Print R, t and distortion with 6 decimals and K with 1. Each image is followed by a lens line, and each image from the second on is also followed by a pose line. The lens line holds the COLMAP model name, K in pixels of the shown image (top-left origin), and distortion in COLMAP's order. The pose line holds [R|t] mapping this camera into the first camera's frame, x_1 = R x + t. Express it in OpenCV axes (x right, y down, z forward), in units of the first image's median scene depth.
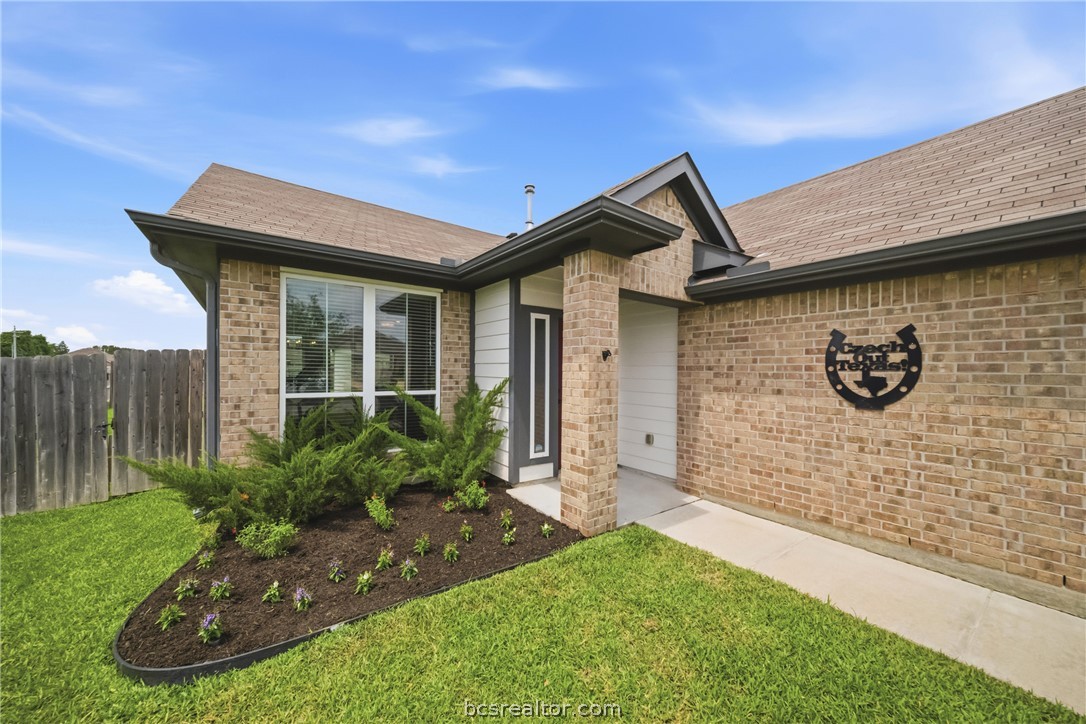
lens RADIAL K [[395.9, 0, 545.0], [0, 395.9, 379.6], [0, 0, 1]] dist [-0.001603, -0.000667]
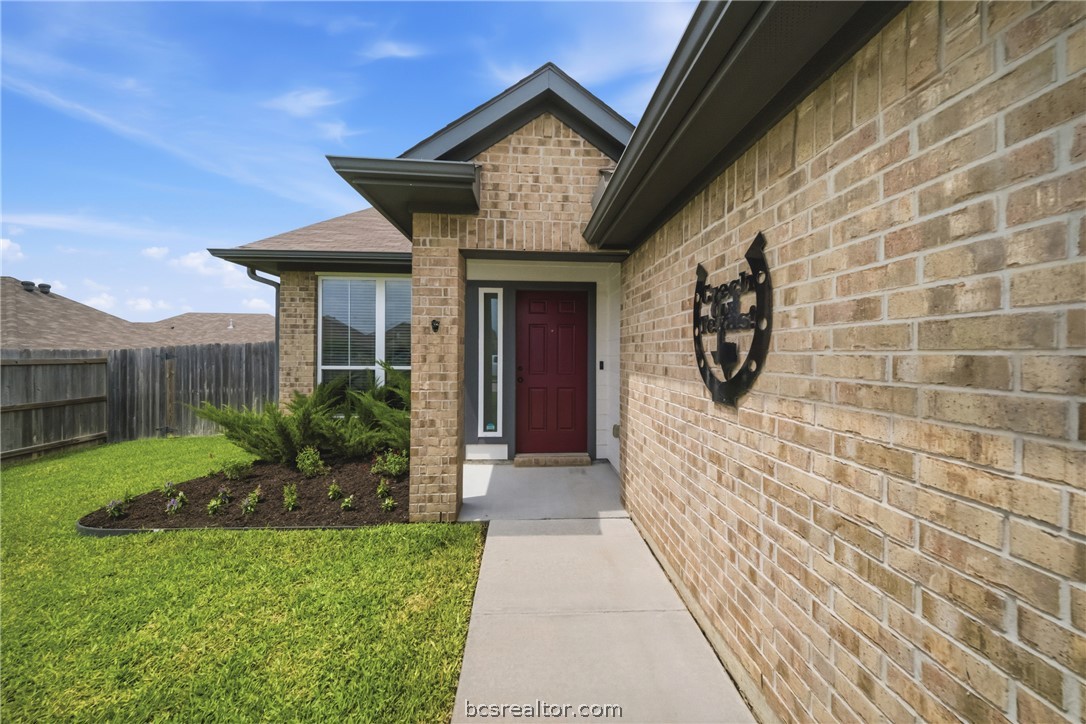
lens RADIAL K [[383.8, 0, 540.1], [0, 383.8, 357.9], [0, 0, 1]] dist [-0.002927, -0.000044]
pose [[0.833350, 0.002049, -0.552742, 0.968995], [-0.009375, 0.999902, -0.010428, 0.021650], [0.552666, 0.013872, 0.833287, 0.463676]]
